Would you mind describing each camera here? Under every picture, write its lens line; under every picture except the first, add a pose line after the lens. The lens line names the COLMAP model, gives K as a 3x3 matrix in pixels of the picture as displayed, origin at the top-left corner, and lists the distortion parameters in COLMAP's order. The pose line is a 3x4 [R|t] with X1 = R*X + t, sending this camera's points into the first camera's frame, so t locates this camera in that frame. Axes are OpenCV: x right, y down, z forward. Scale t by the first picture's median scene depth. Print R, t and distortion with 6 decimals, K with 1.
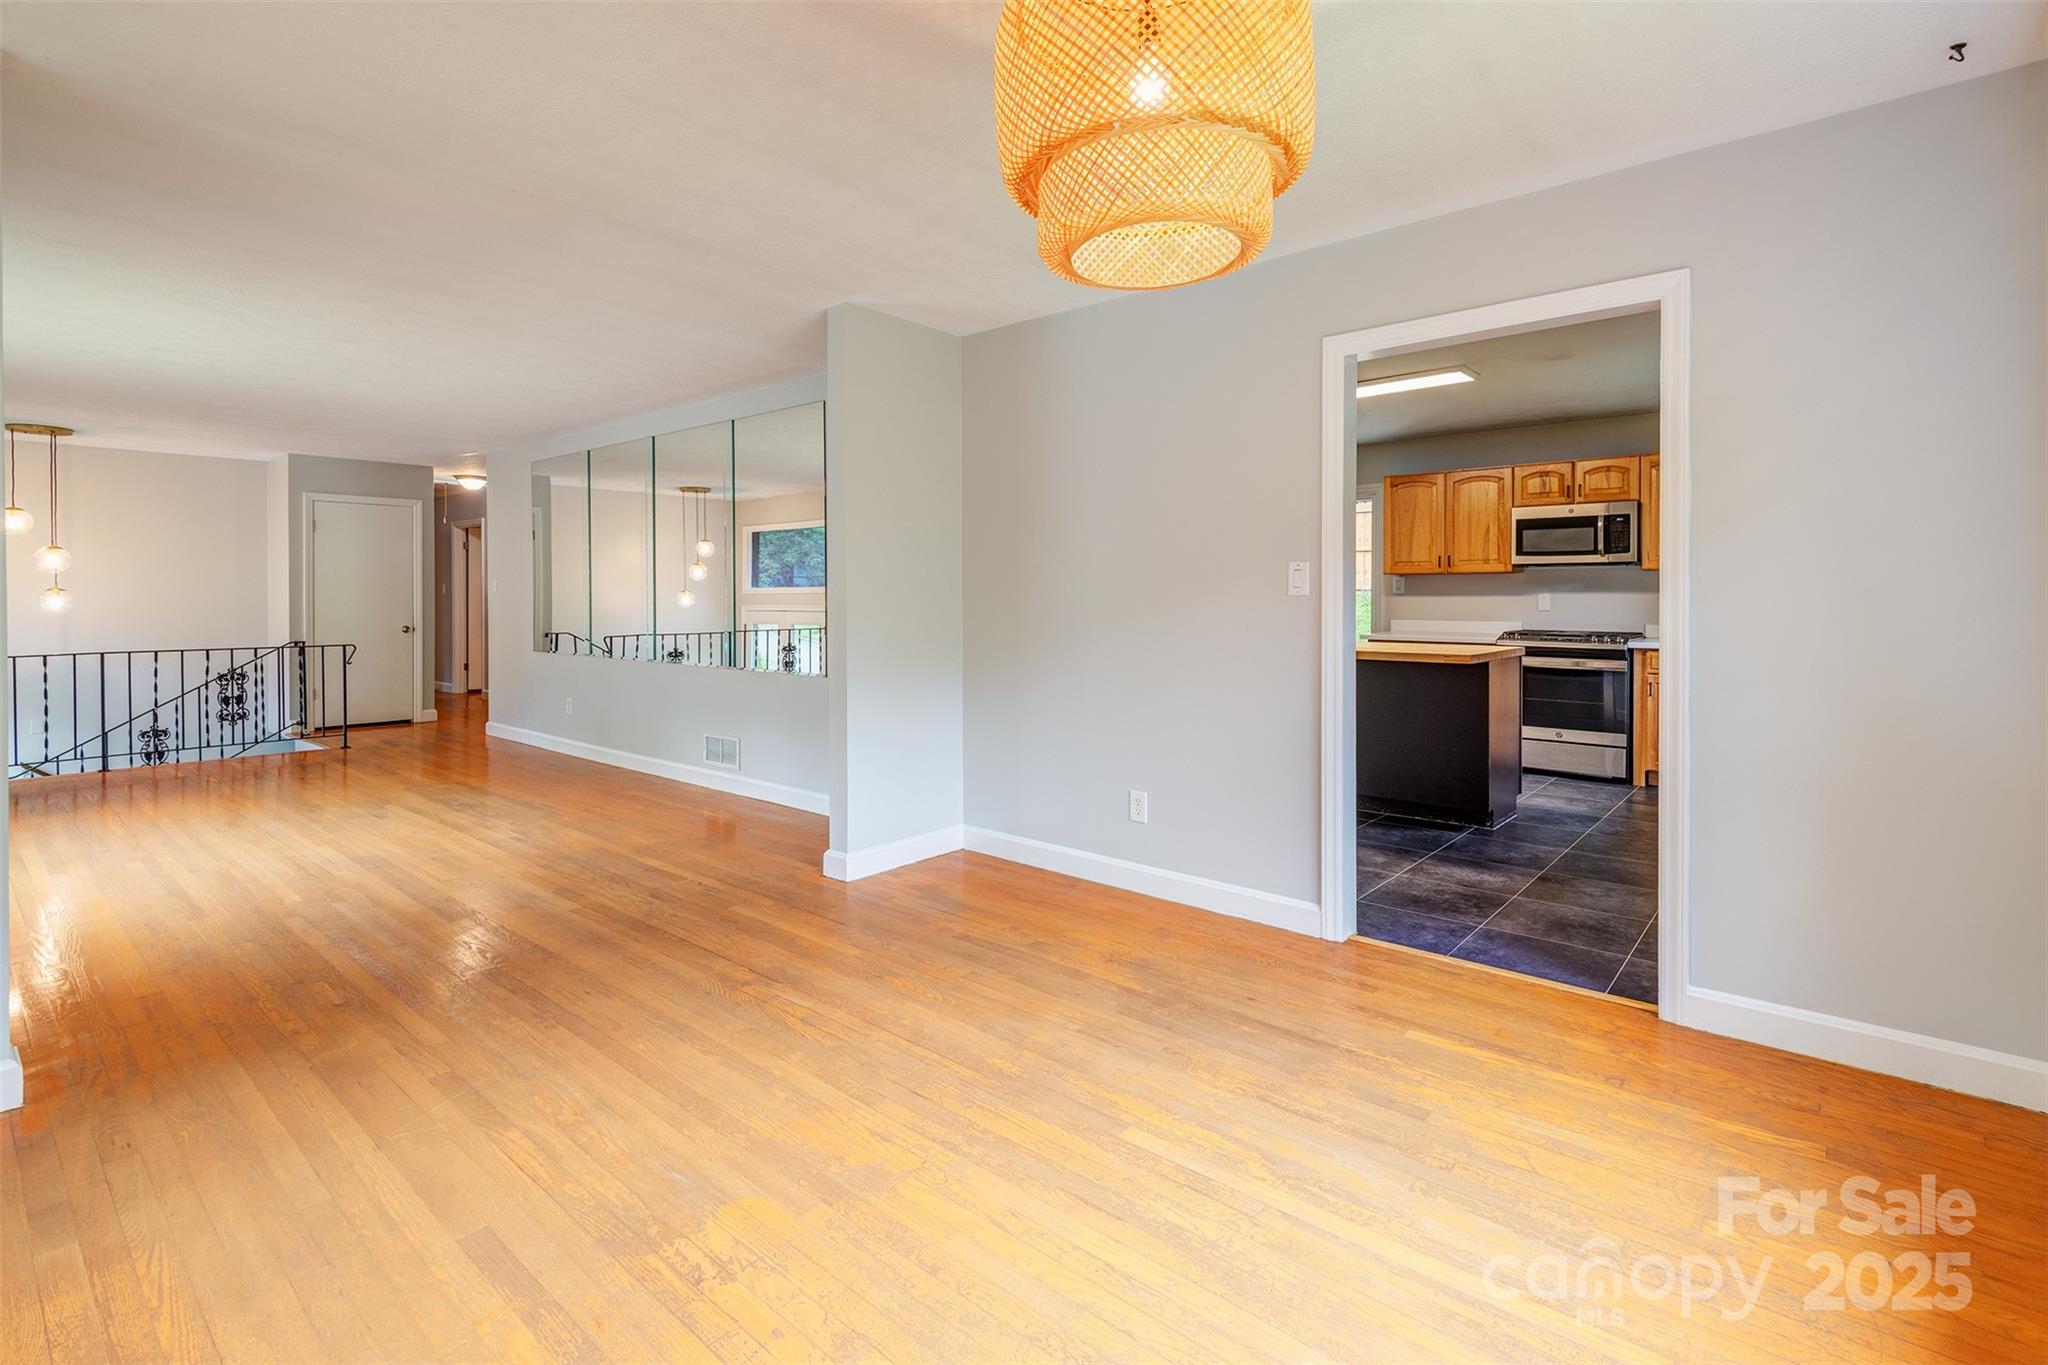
lens RADIAL K [[950.7, 0, 1044.6], [0, 950.7, 614.8], [0, 0, 1]] dist [0.034579, -0.026183]
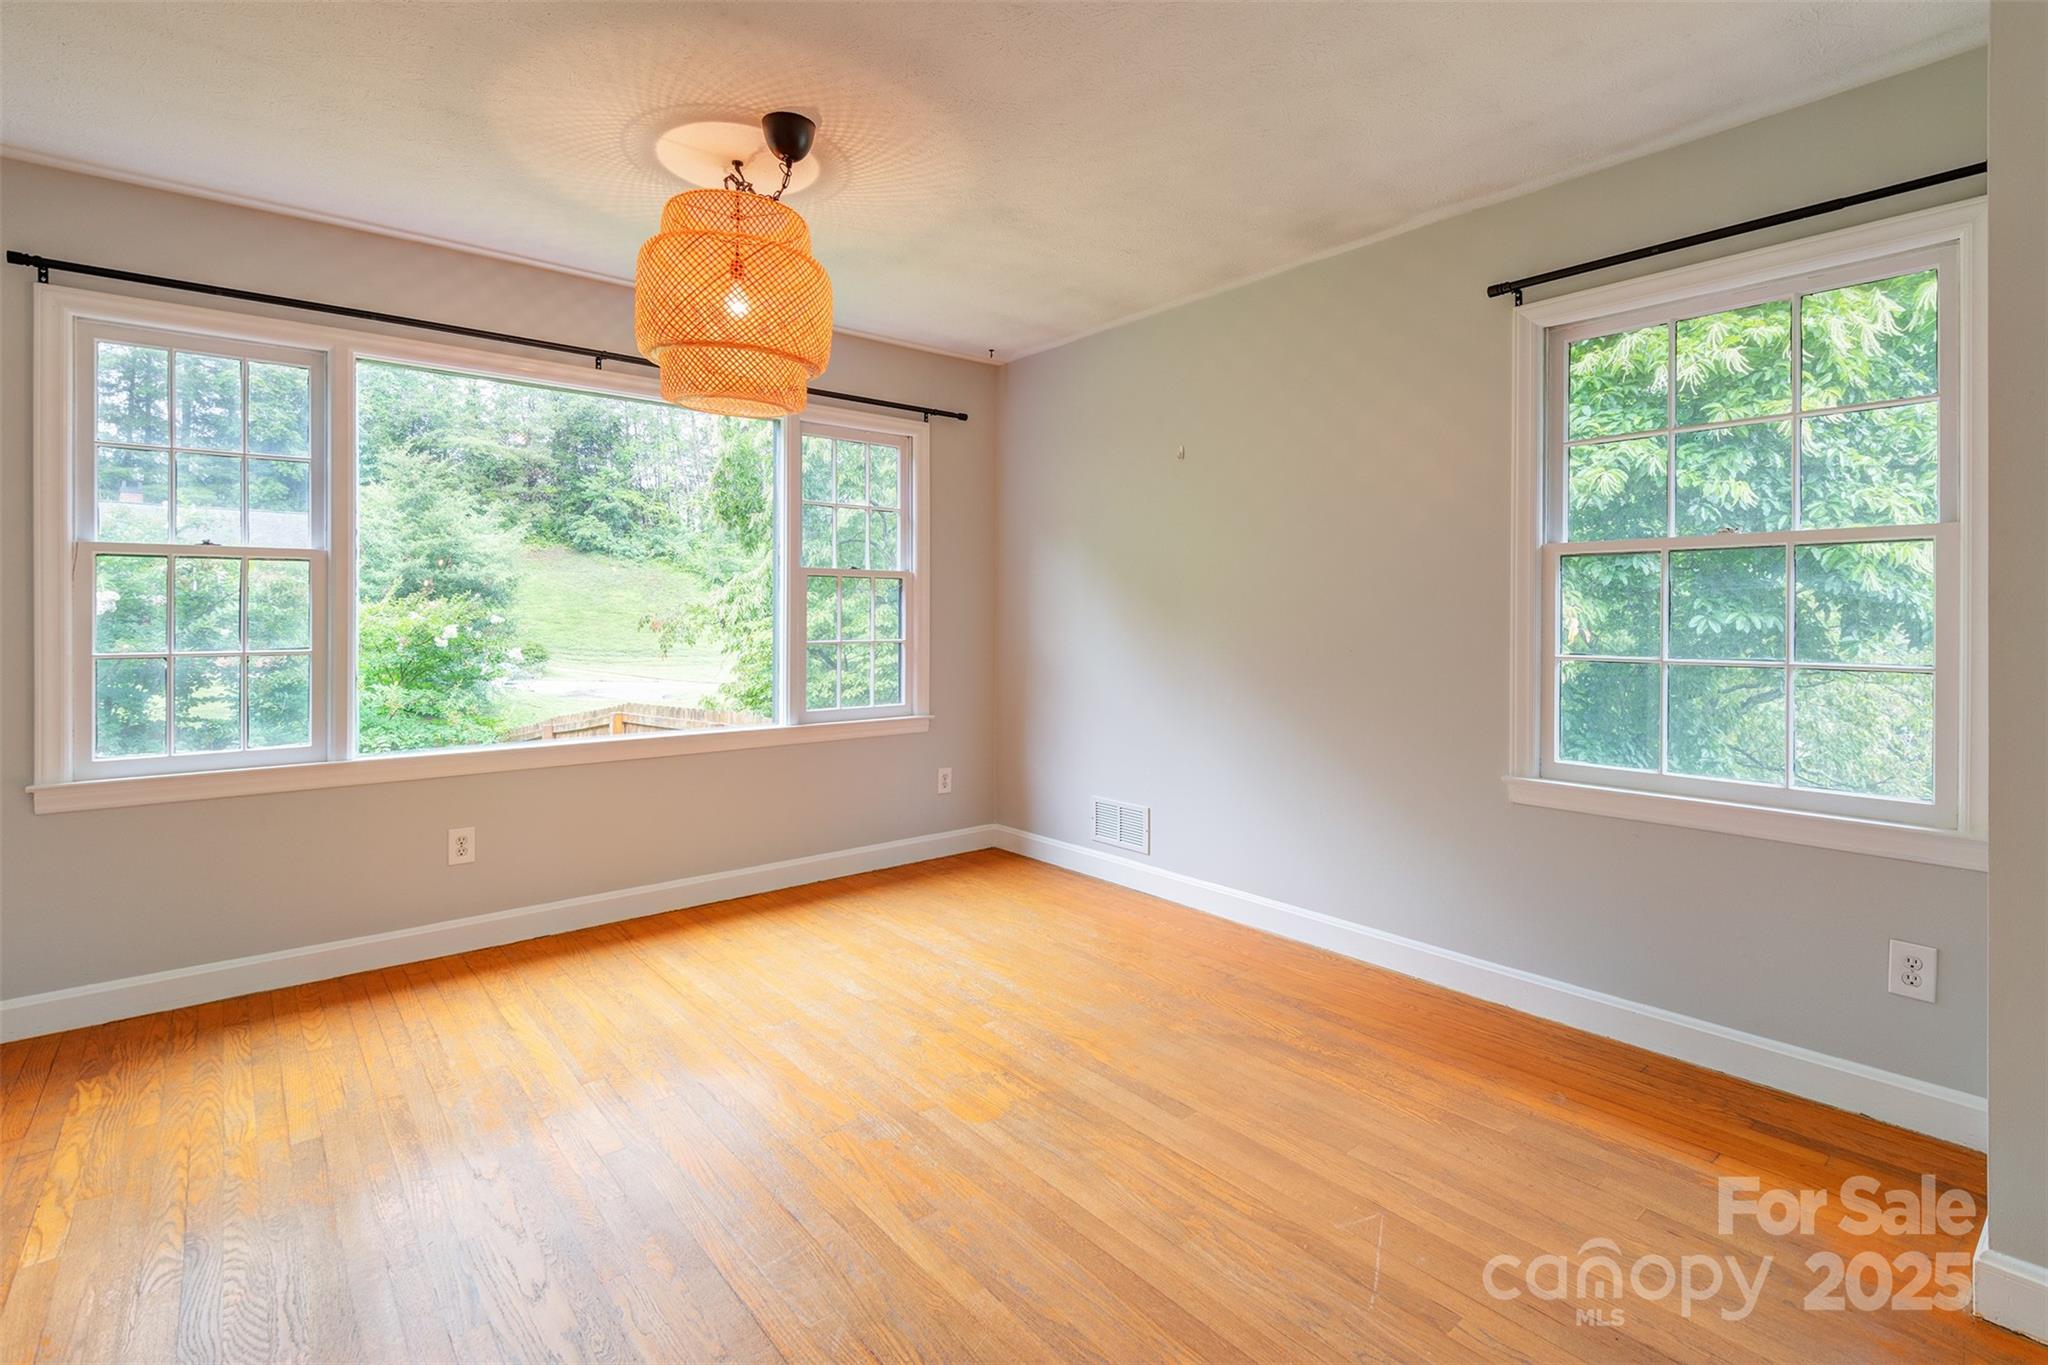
lens RADIAL K [[950.7, 0, 1044.6], [0, 950.7, 614.8], [0, 0, 1]] dist [0.034579, -0.026183]
pose [[-0.987479, -0.005182, 0.157668, -0.472593], [-0.002910, 0.999889, 0.014638, -0.026114], [-0.157726, 0.013996, -0.987384, 1.777304]]
